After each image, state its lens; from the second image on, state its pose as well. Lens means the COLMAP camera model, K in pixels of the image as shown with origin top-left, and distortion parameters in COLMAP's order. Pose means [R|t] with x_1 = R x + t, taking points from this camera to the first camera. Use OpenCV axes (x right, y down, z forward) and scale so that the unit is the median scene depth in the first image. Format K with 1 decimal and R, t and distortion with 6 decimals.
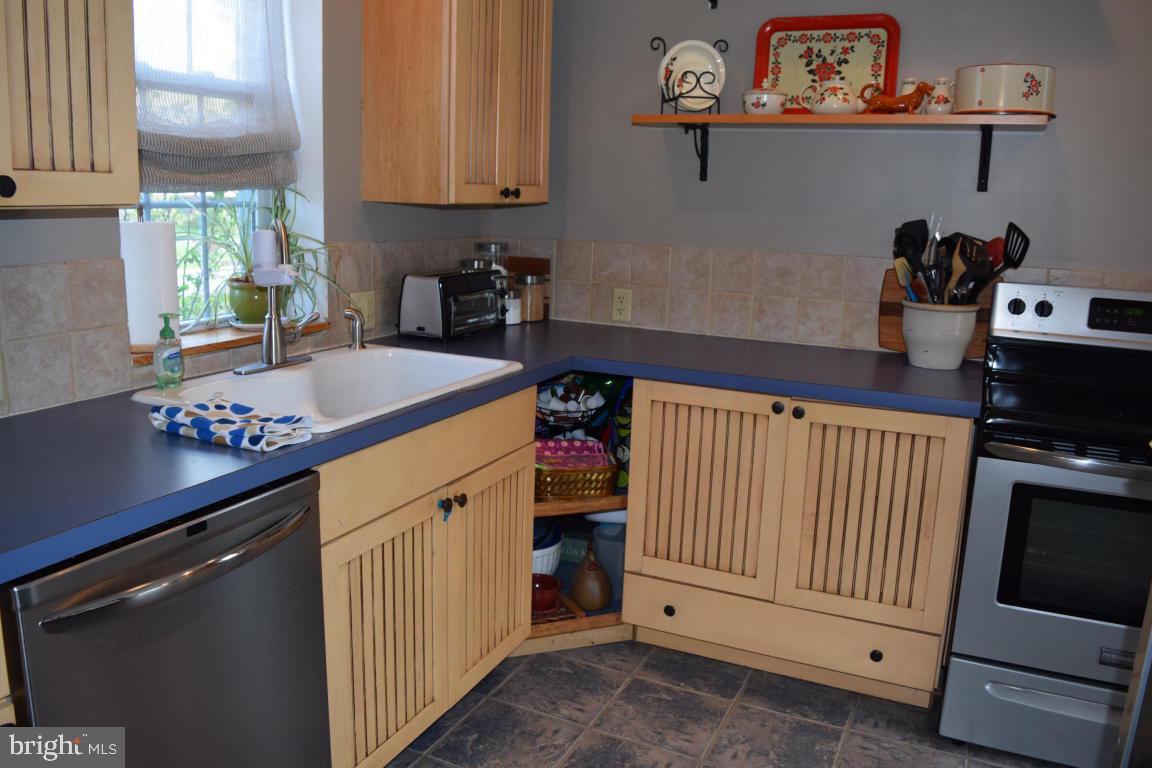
lens RADIAL K [[900.5, 0, 576.0], [0, 900.5, 384.0], [0, 0, 1]] dist [-0.104084, 0.036258]
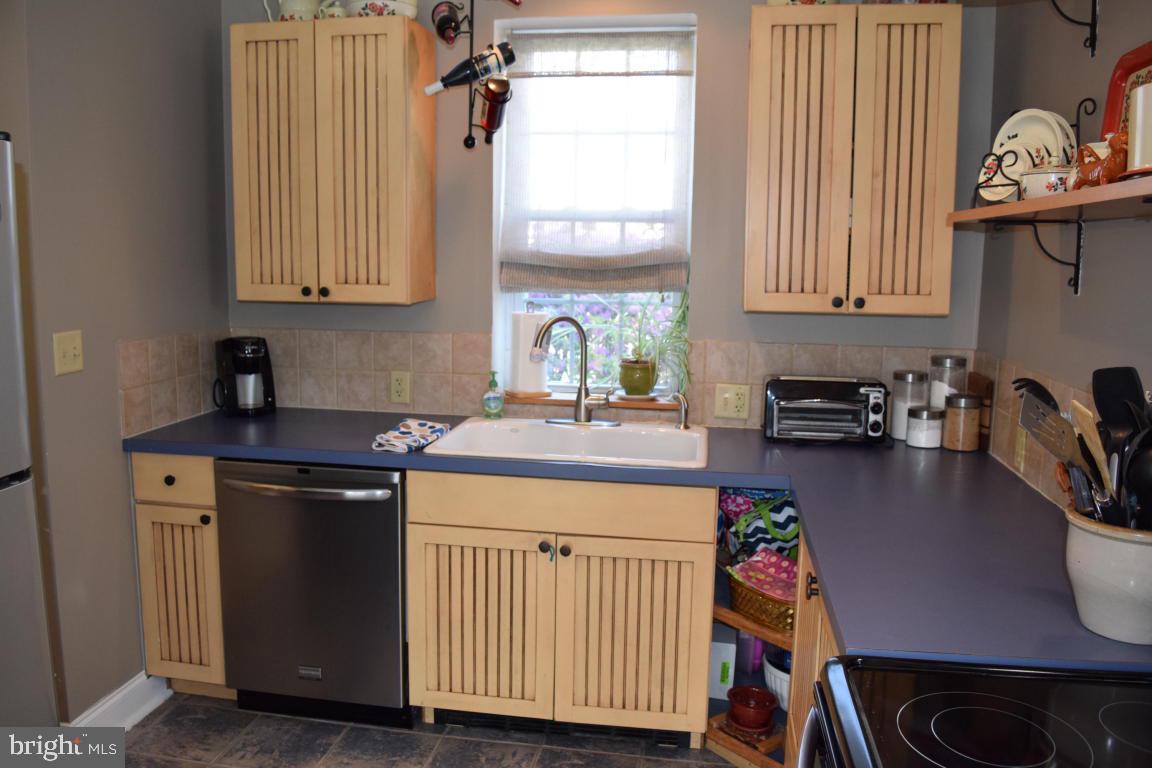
lens RADIAL K [[900.5, 0, 576.0], [0, 900.5, 384.0], [0, 0, 1]] dist [-0.104084, 0.036258]
pose [[0.282074, 0.112446, -0.952780, 0.849747], [-0.204679, 0.977297, 0.054744, -0.134905], [0.937305, 0.179573, 0.298685, 0.511725]]
